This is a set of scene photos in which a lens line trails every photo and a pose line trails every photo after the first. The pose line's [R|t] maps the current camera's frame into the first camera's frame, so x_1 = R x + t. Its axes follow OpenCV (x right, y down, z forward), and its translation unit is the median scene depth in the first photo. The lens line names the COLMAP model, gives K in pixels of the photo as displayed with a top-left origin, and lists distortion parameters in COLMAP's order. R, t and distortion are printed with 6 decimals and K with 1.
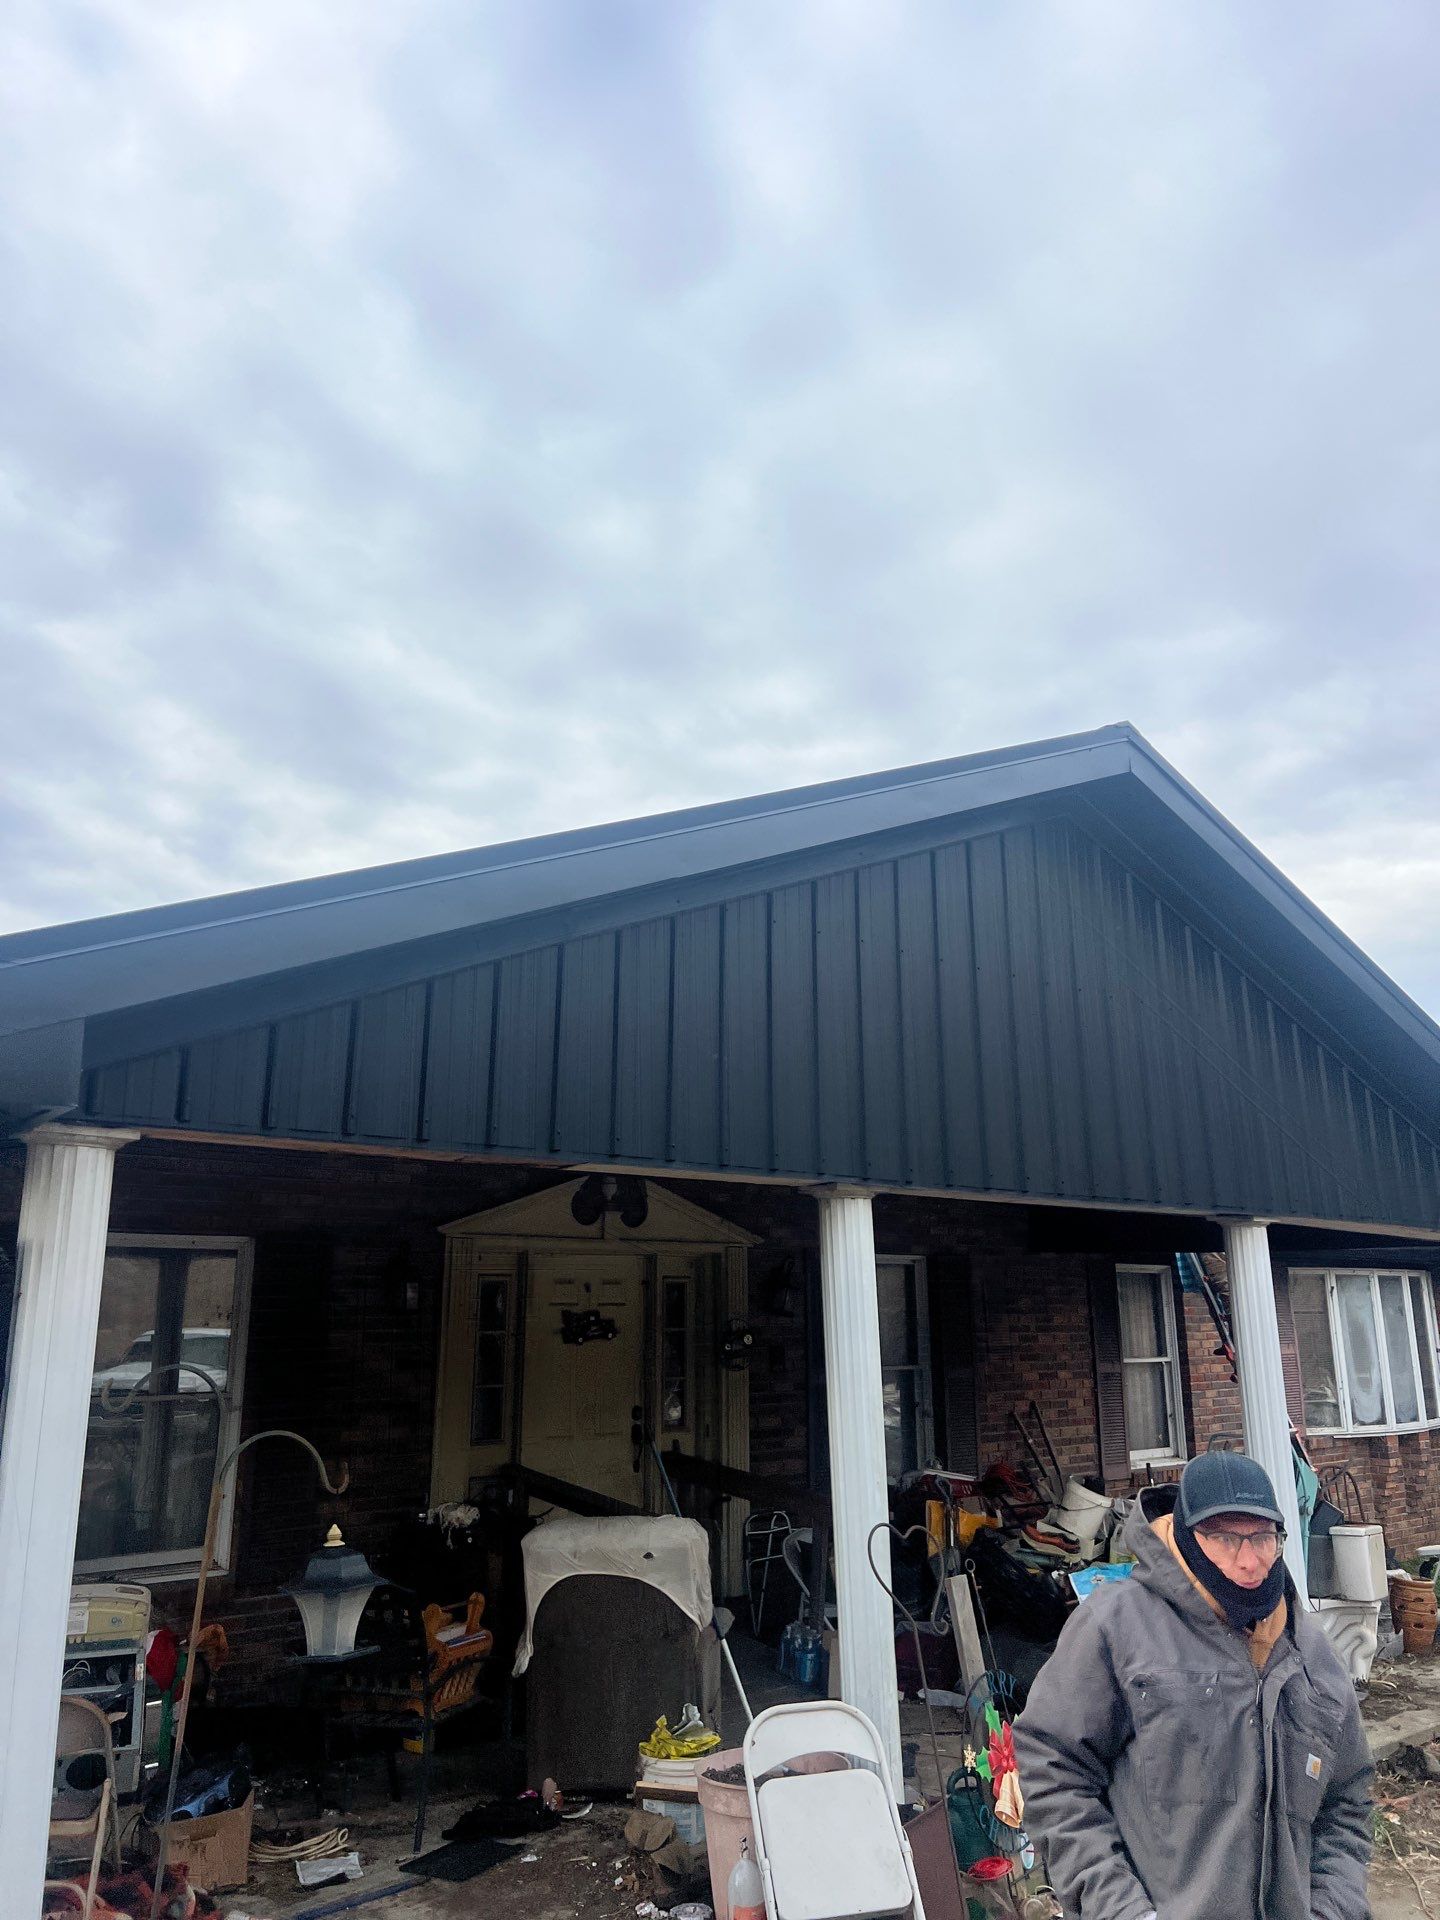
lens RADIAL K [[1388.9, 0, 720.0], [0, 1388.9, 960.0], [0, 0, 1]] dist [0.007690, 0.000529]
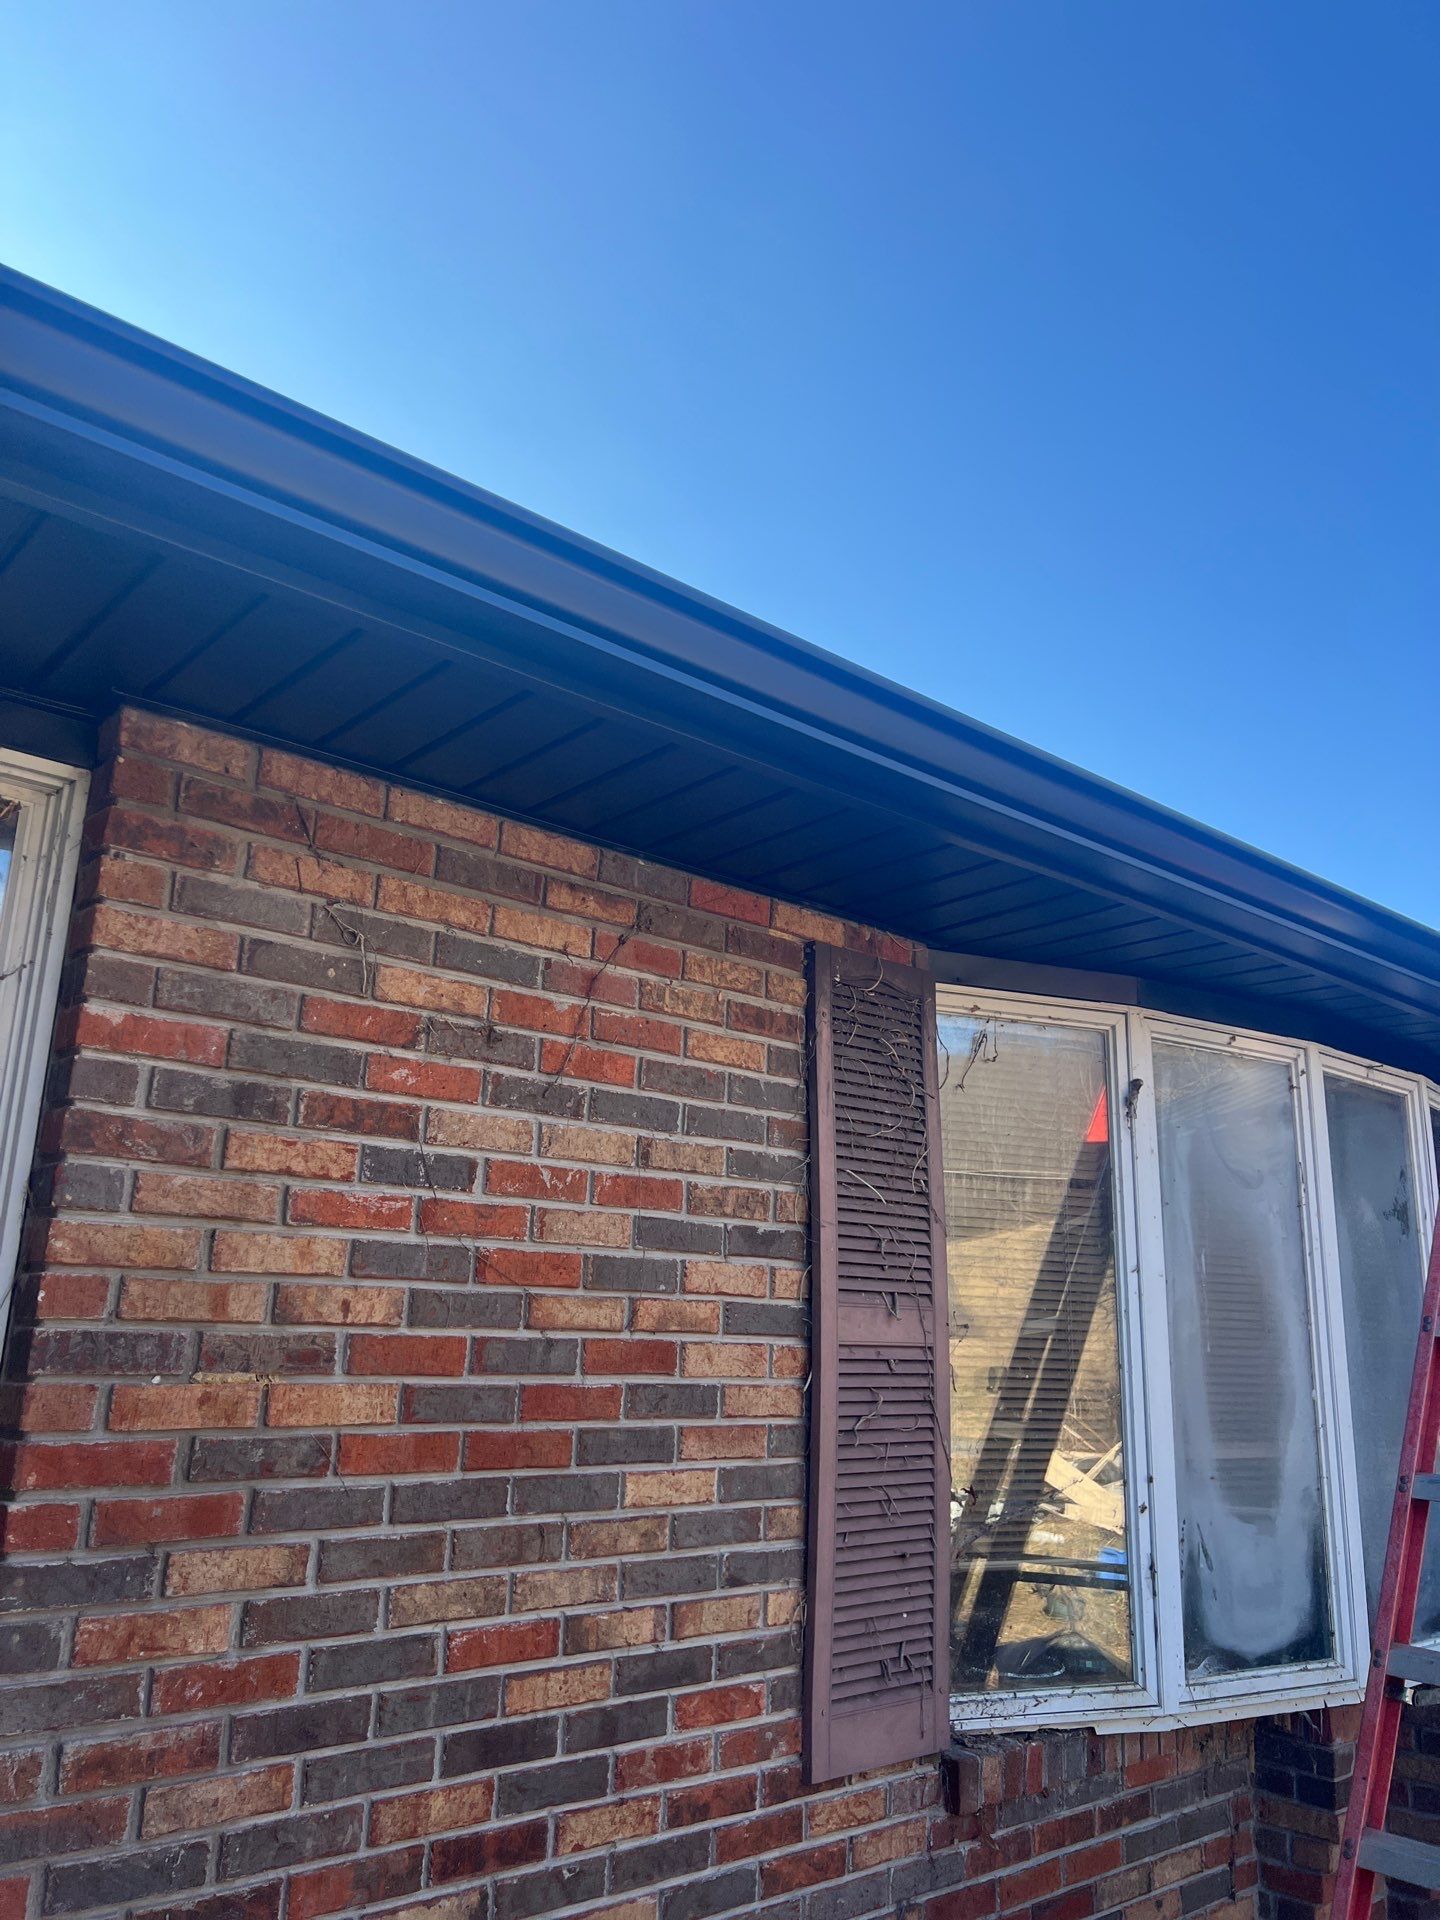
lens RADIAL K [[1388.9, 0, 720.0], [0, 1388.9, 960.0], [0, 0, 1]] dist [0.007690, 0.000529]
pose [[0.998777, 0.044767, 0.020997, 0.408700], [-0.044644, 0.998983, -0.006252, 0.247139], [-0.021255, 0.005307, 0.999760, 0.857863]]
